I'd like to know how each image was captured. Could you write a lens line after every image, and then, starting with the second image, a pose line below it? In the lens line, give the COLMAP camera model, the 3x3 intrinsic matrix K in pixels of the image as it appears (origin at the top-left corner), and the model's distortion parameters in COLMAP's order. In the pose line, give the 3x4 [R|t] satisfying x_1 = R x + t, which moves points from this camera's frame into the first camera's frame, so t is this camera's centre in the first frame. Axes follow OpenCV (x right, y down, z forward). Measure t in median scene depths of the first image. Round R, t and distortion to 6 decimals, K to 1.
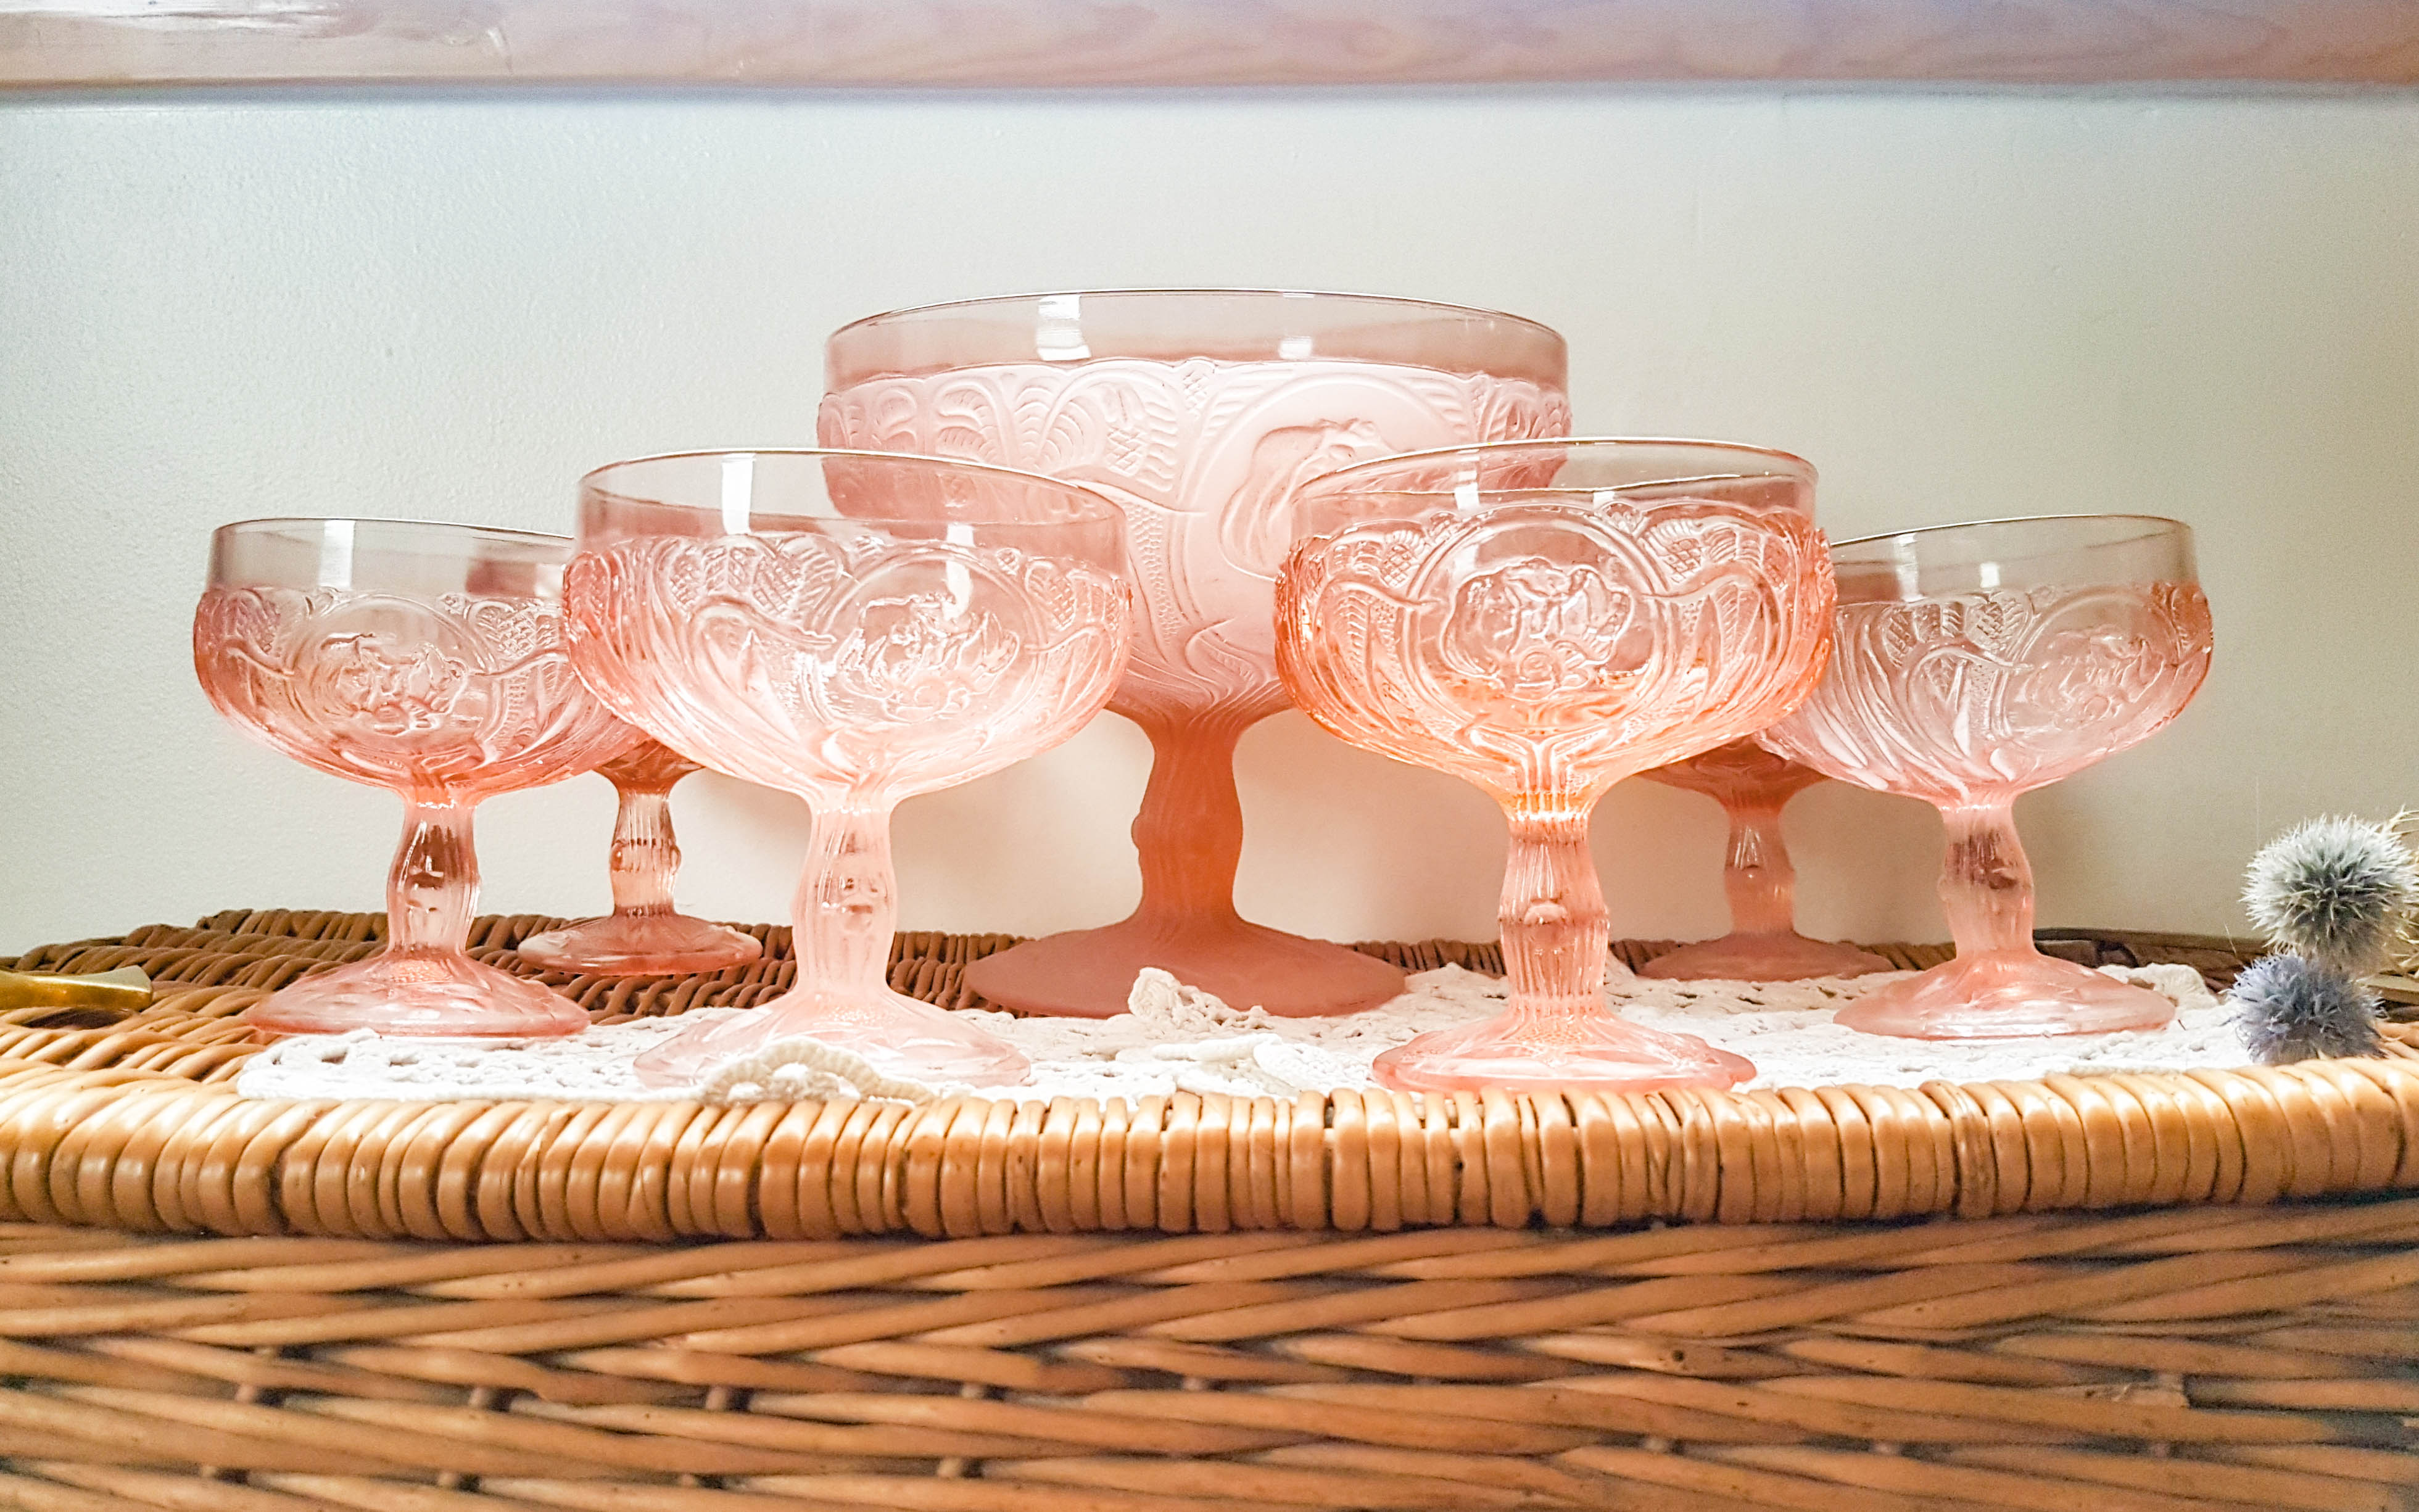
lens RADIAL K [[1873.5, 0, 1169.2], [0, 1873.5, 725.8], [0, 0, 1]] dist [0.227228, -0.487311]
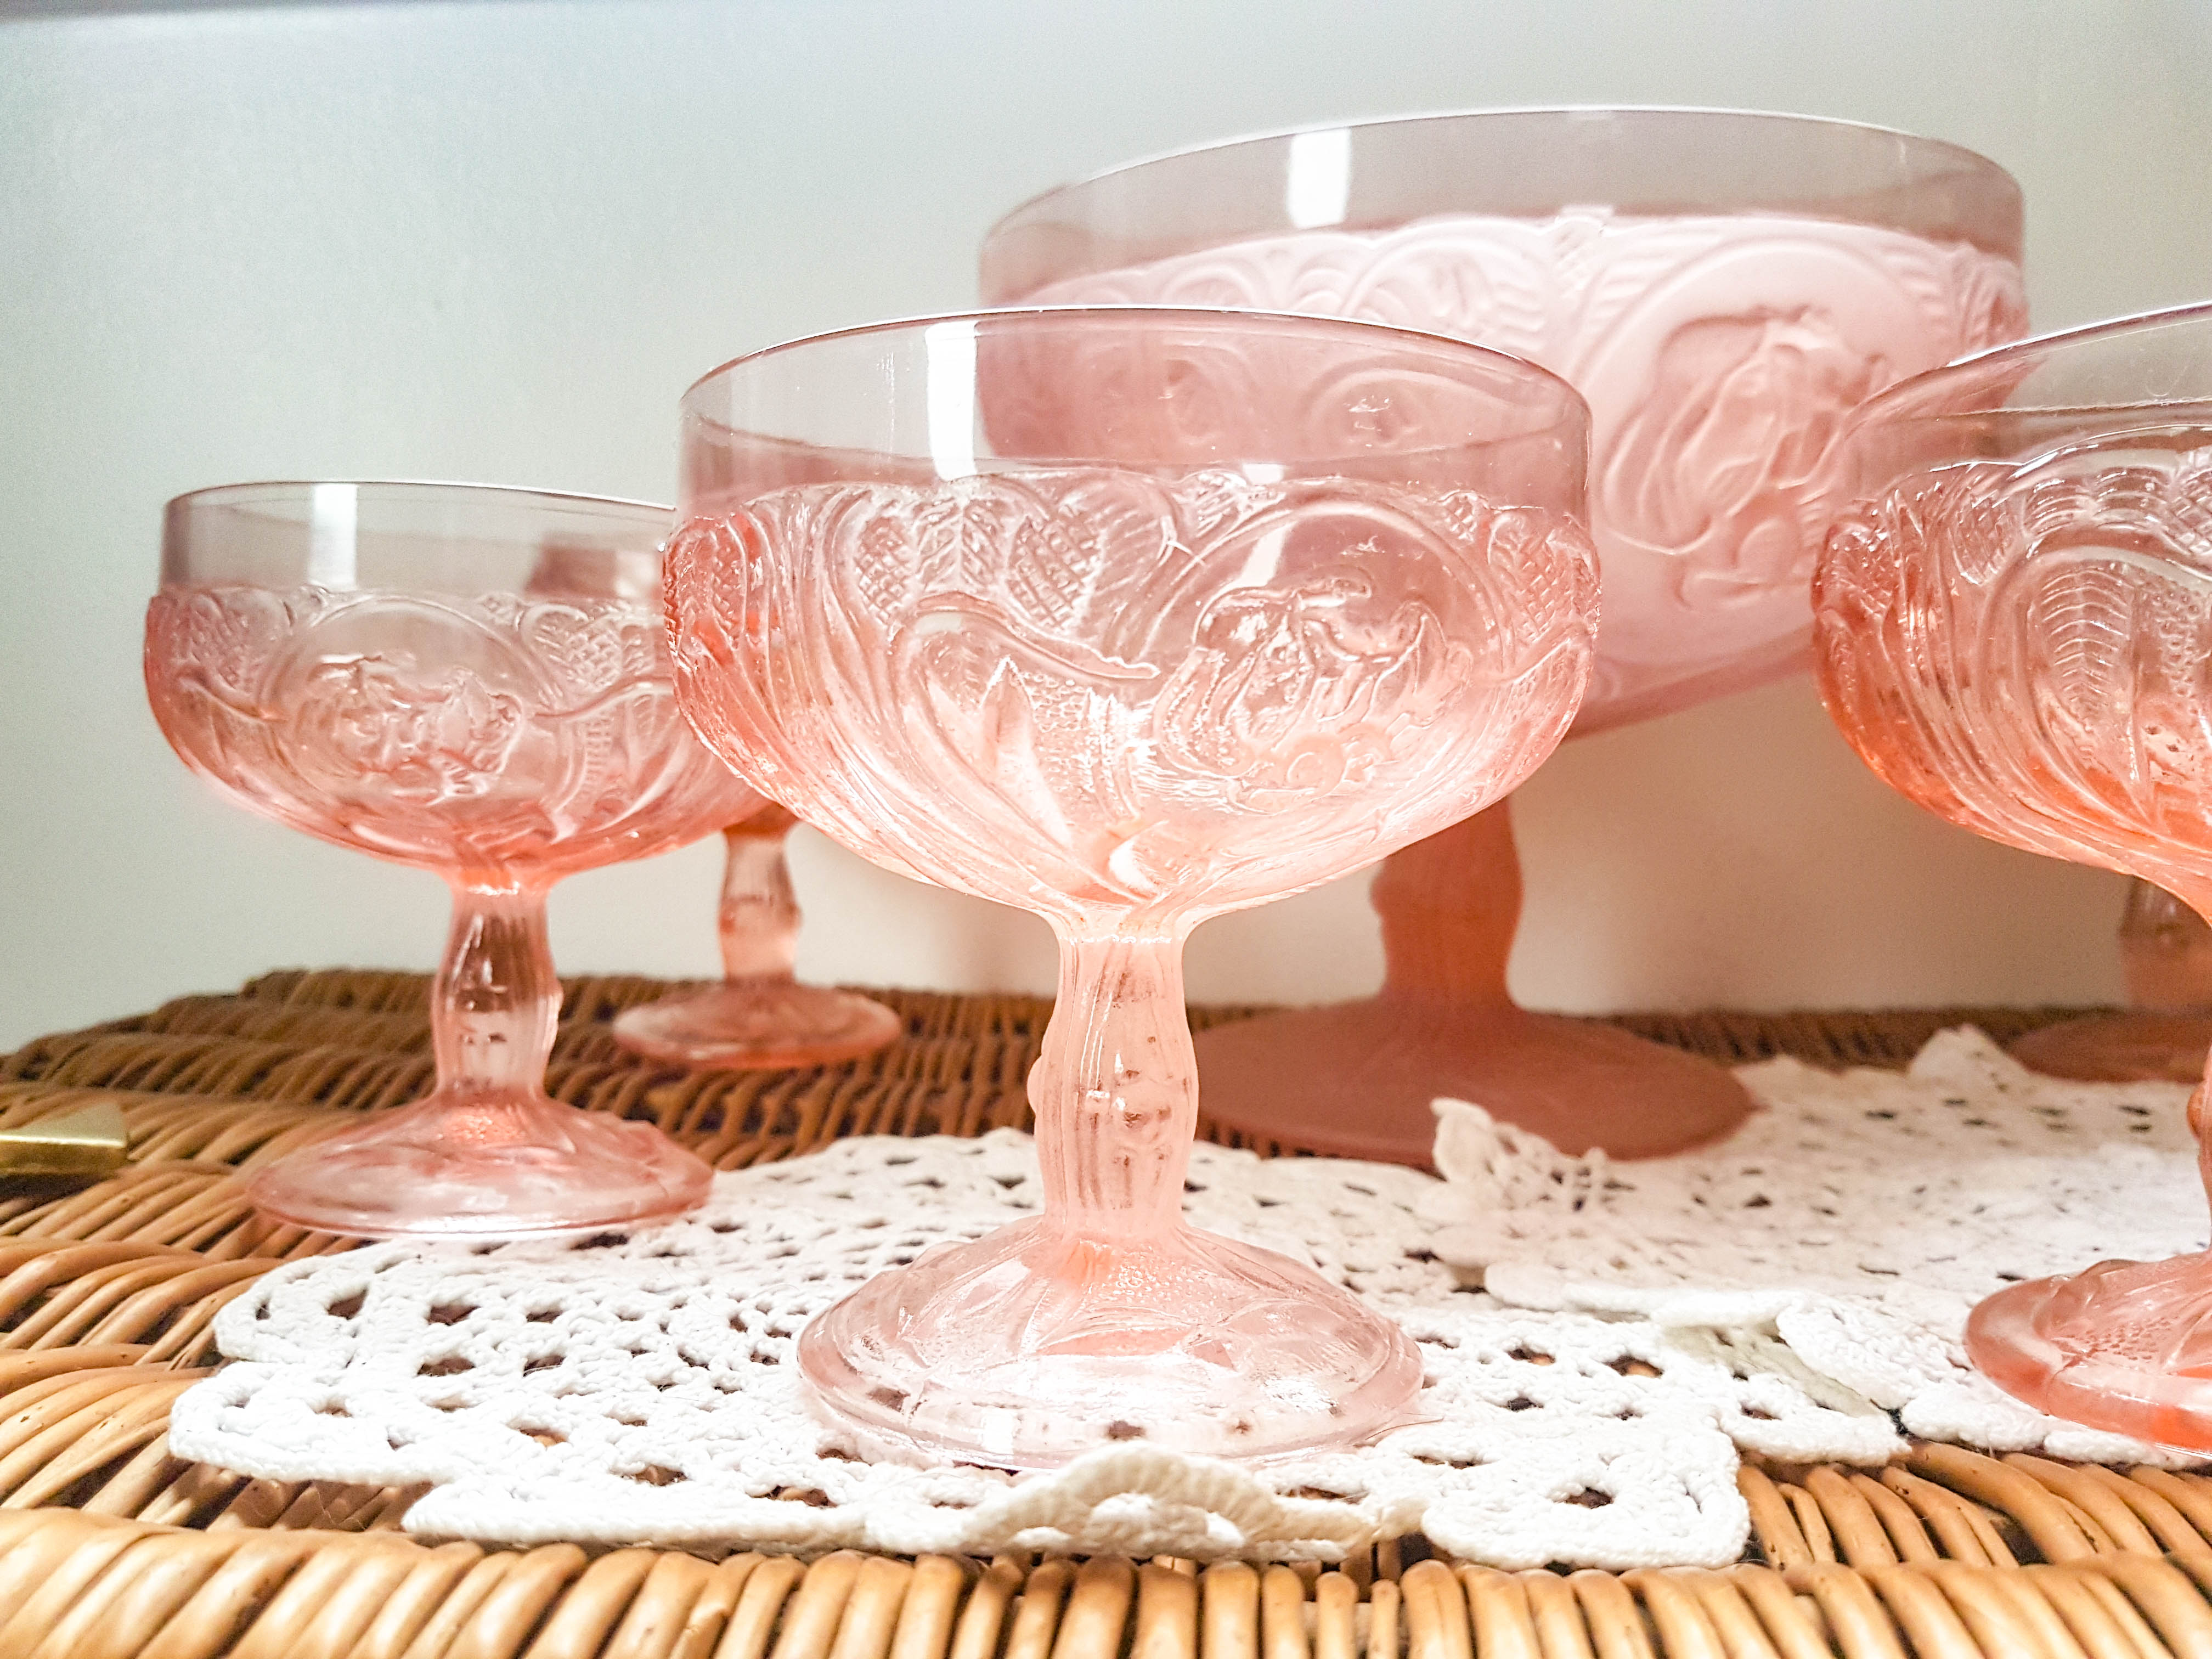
lens RADIAL K [[1762.0, 0, 1074.5], [0, 1762.0, 873.5], [0, 0, 1]] dist [0.181199, -0.412856]
pose [[0.997512, -0.002721, -0.070446, -0.131505], [0.009139, 0.995814, 0.090945, -0.026944], [0.069903, -0.091362, 0.993361, 0.389956]]
